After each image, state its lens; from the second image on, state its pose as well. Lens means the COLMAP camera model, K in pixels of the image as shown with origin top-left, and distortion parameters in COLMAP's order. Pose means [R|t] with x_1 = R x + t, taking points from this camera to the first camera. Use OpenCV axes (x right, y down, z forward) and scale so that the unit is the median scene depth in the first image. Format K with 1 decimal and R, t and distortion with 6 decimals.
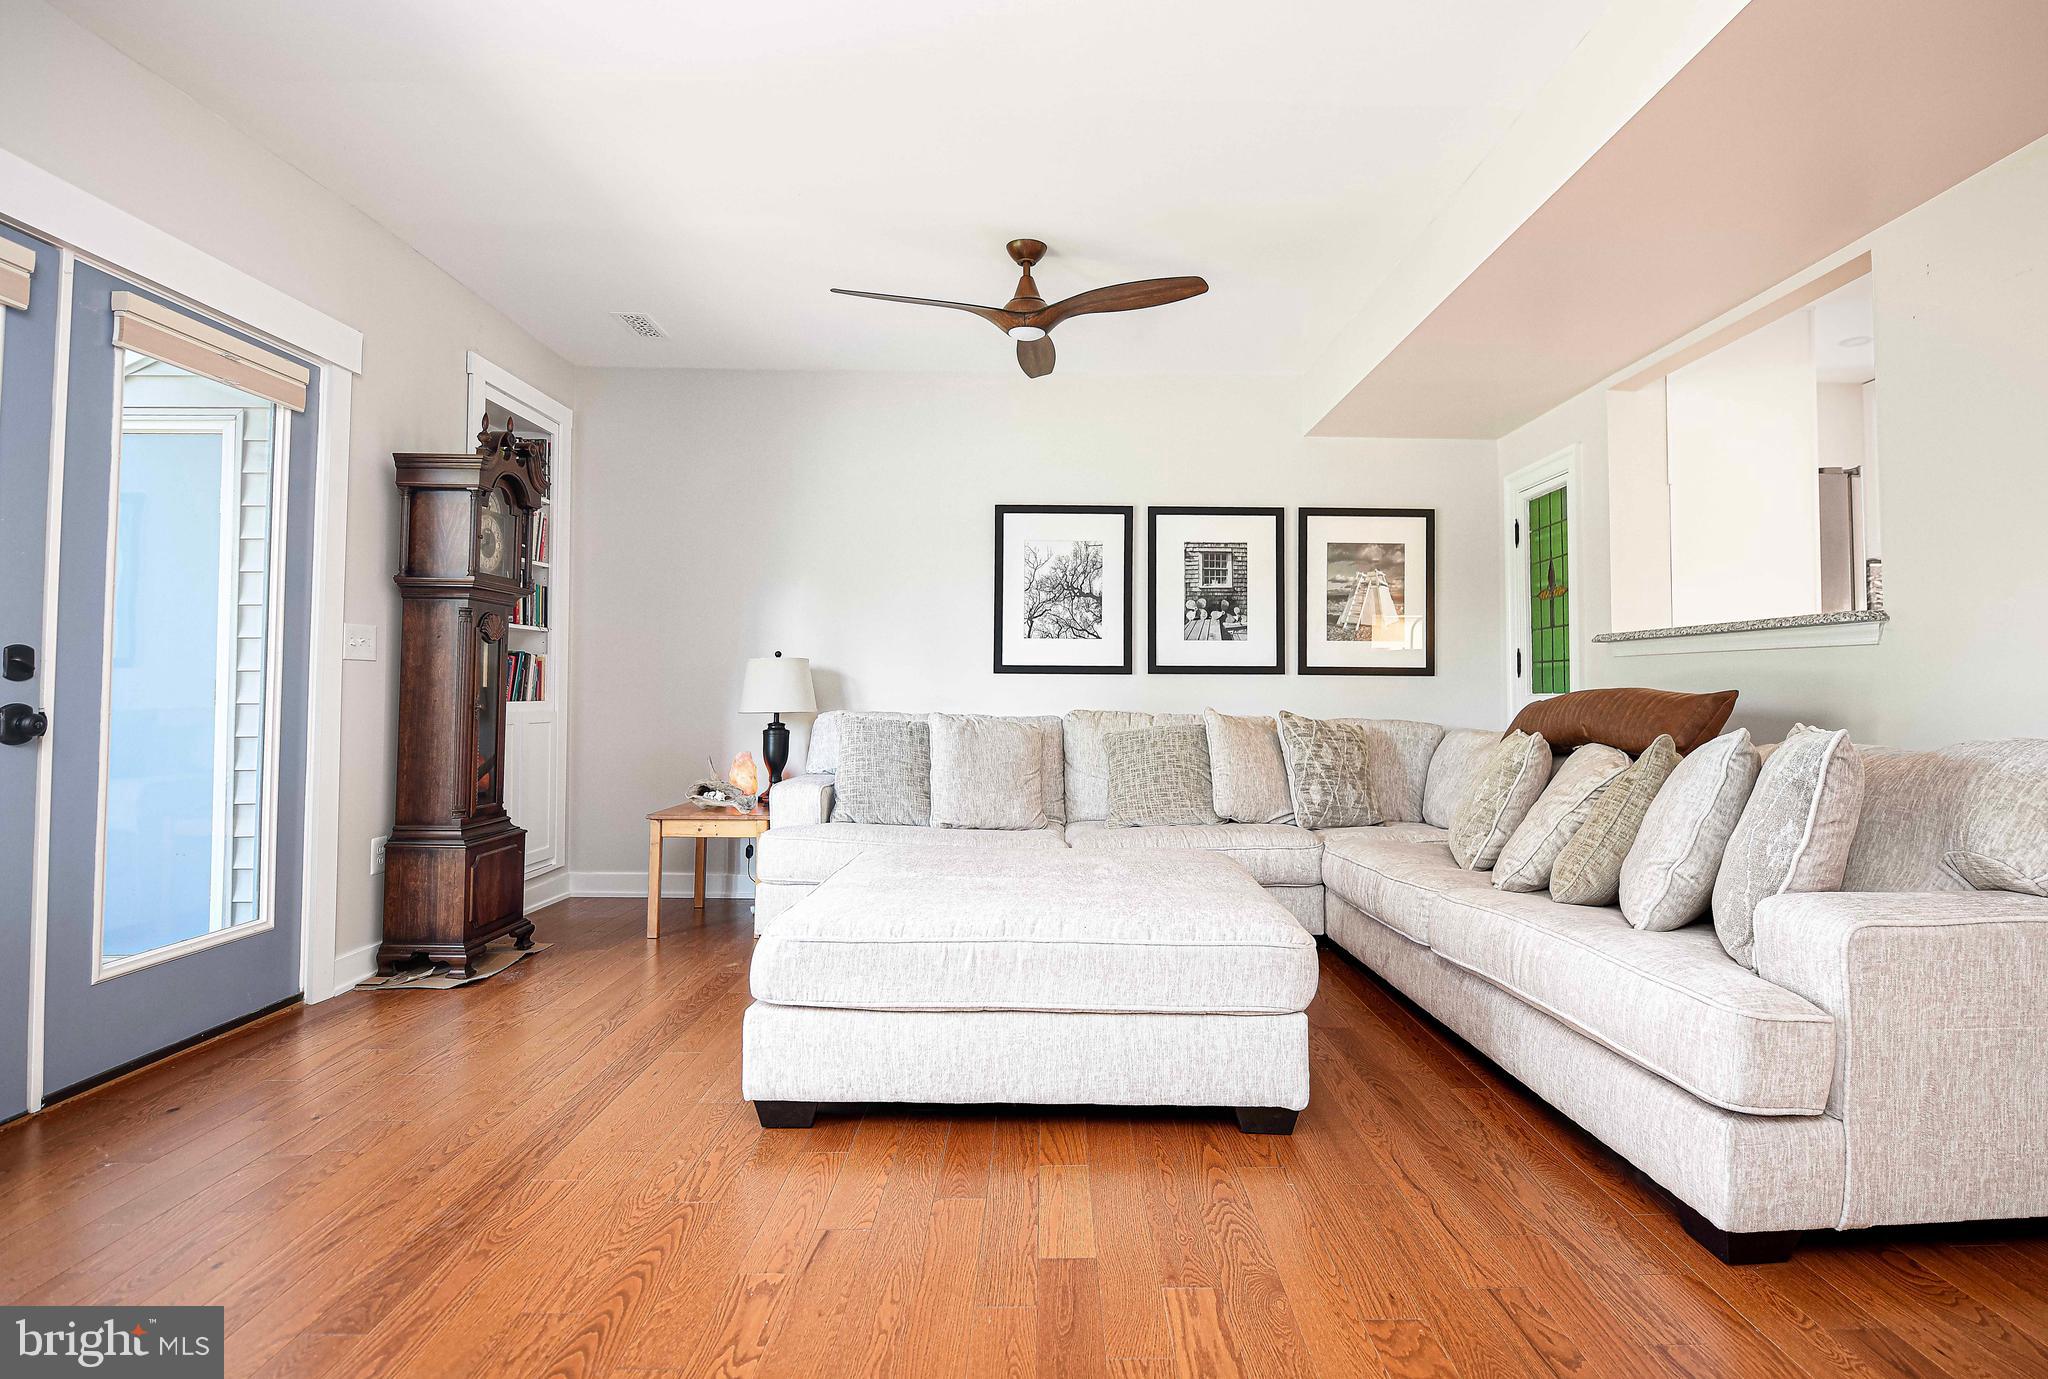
lens RADIAL K [[1031.0, 0, 1081.7], [0, 1031.0, 654.5], [0, 0, 1]] dist [-0.003147, -0.002327]
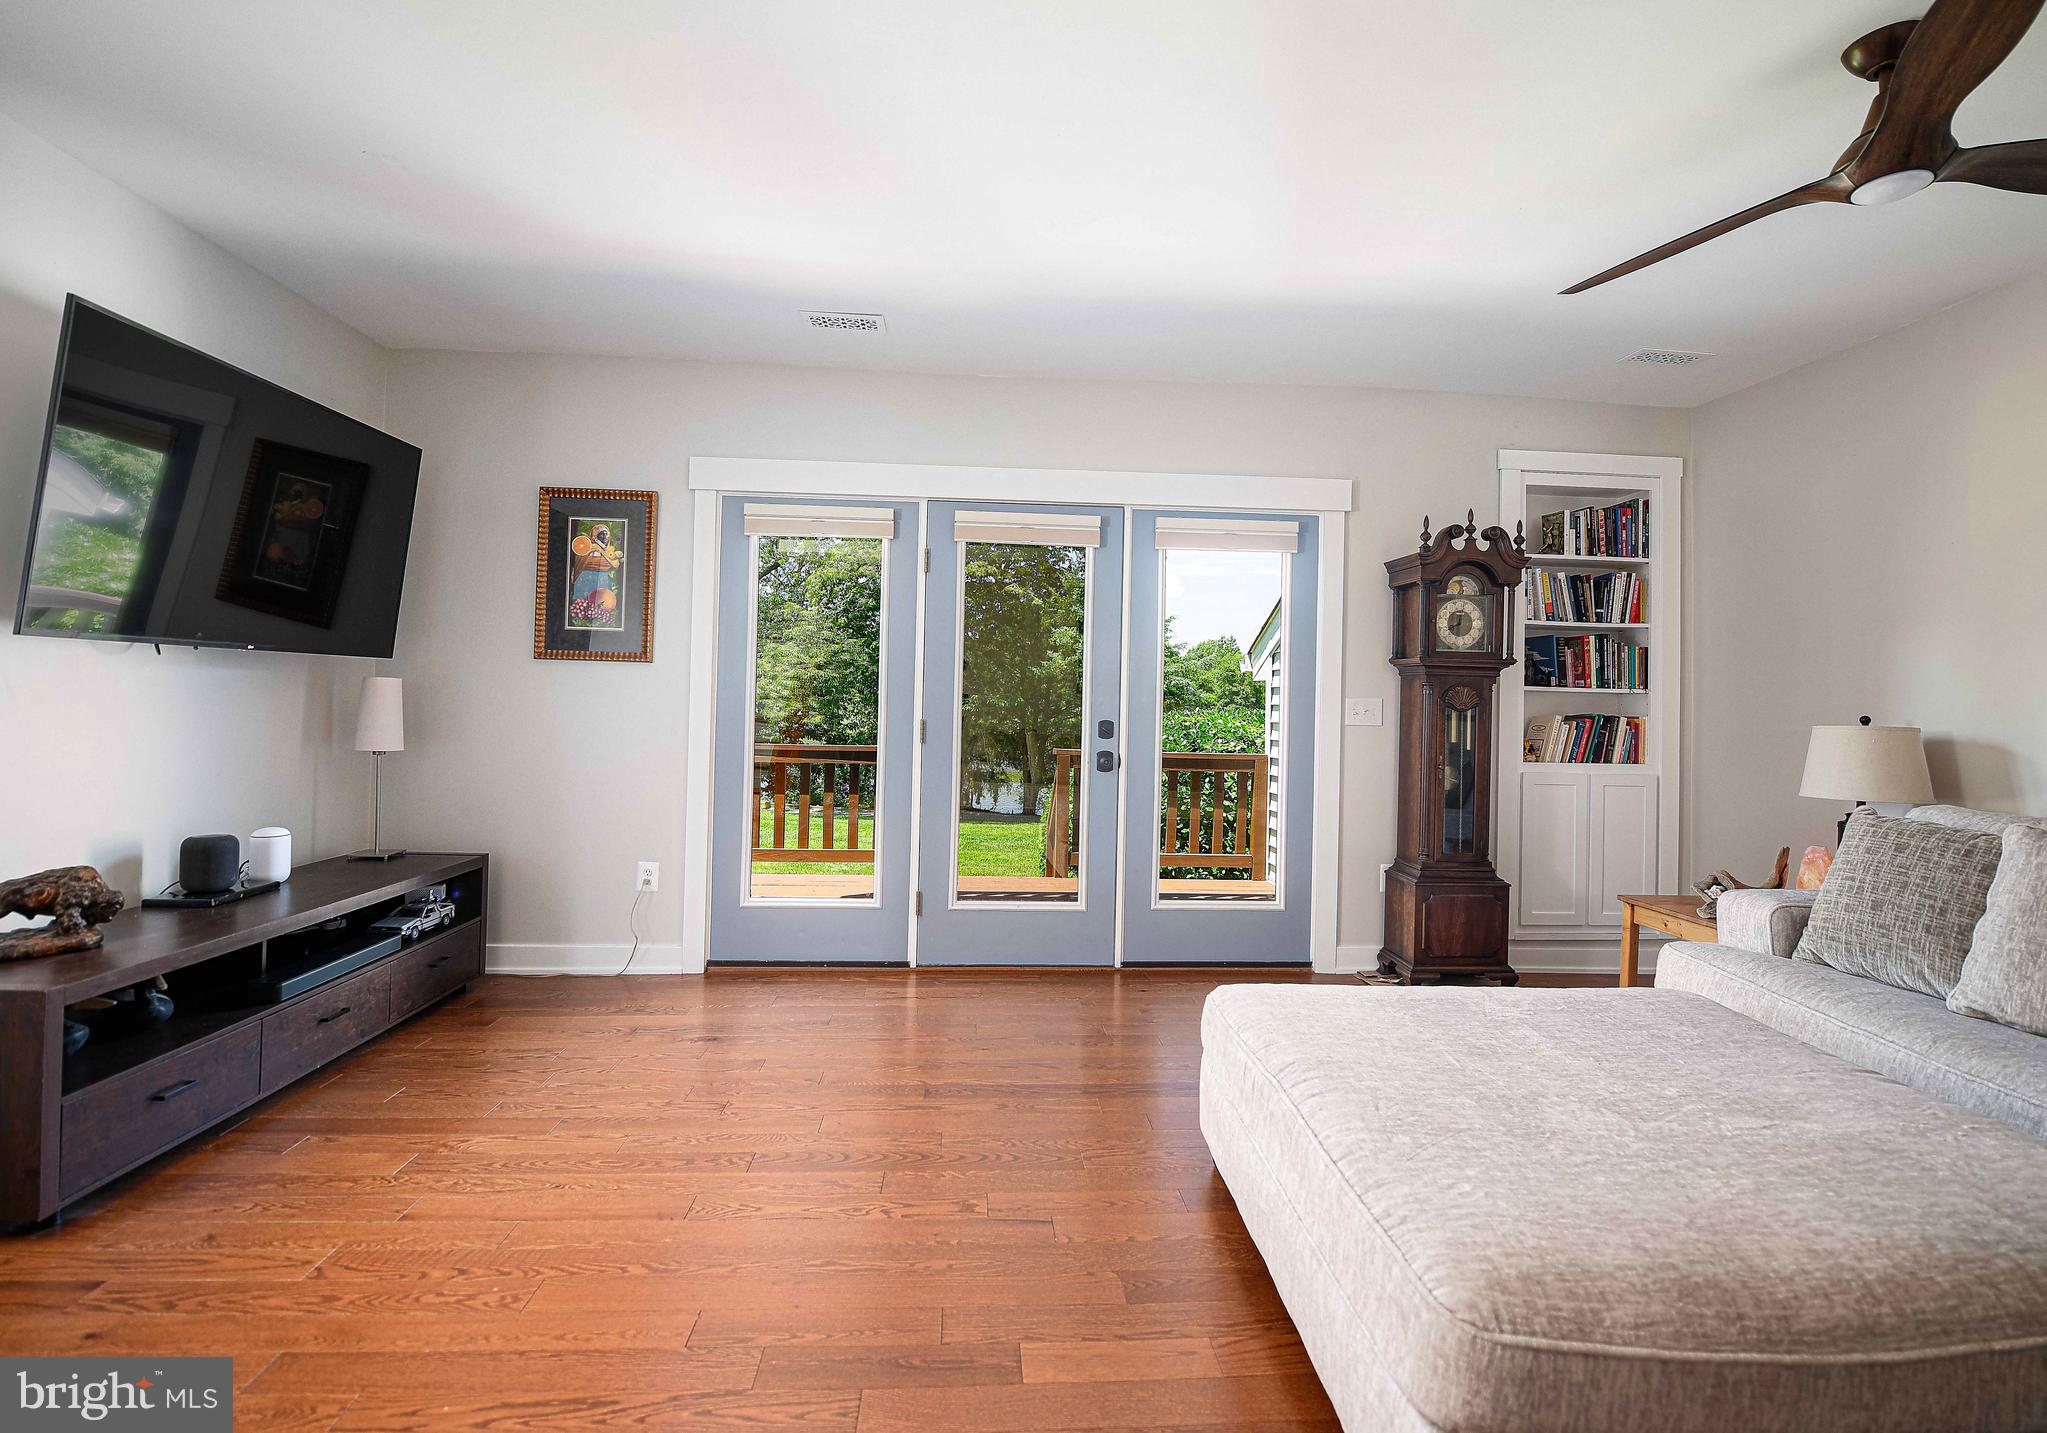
lens RADIAL K [[934.7, 0, 1017.7], [0, 934.7, 688.9], [0, 0, 1]] dist [-0.017867, -0.000249]
pose [[0.026485, -0.018566, -0.999477, 0.366561], [0.013477, 0.999743, -0.018214, -0.019934], [0.999558, -0.012987, 0.026728, 0.404076]]
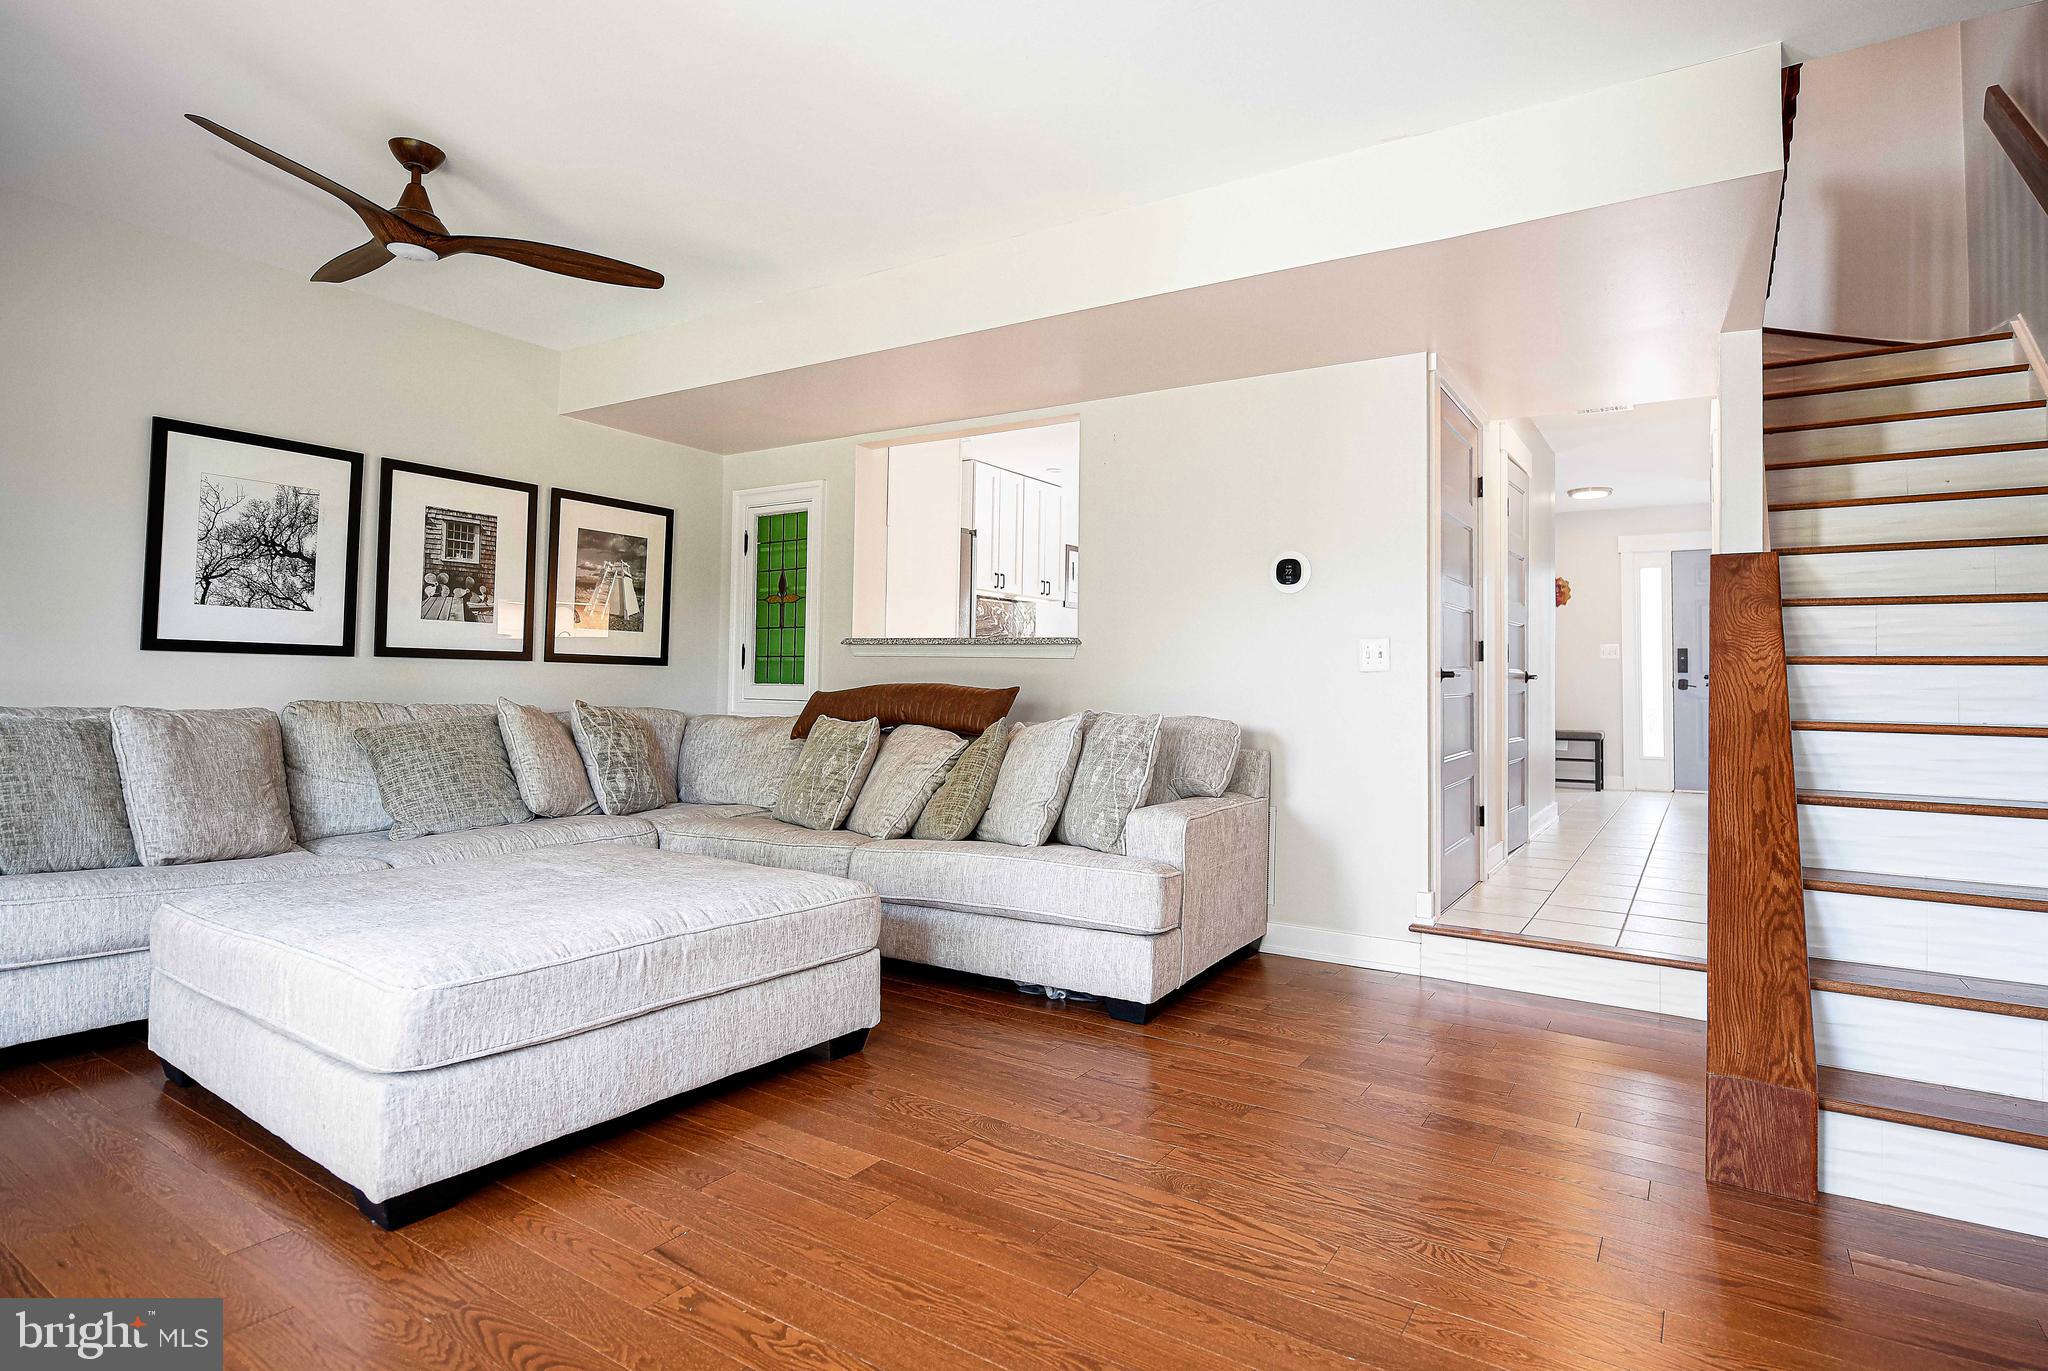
lens RADIAL K [[1031.0, 0, 1081.7], [0, 1031.0, 650.5], [0, 0, 1]] dist [-0.003147, -0.002327]
pose [[0.545887, 0.033327, 0.837196, -0.368345], [-0.045911, 0.998897, -0.009828, -0.004855], [-0.836600, -0.033072, 0.546815, 0.066521]]
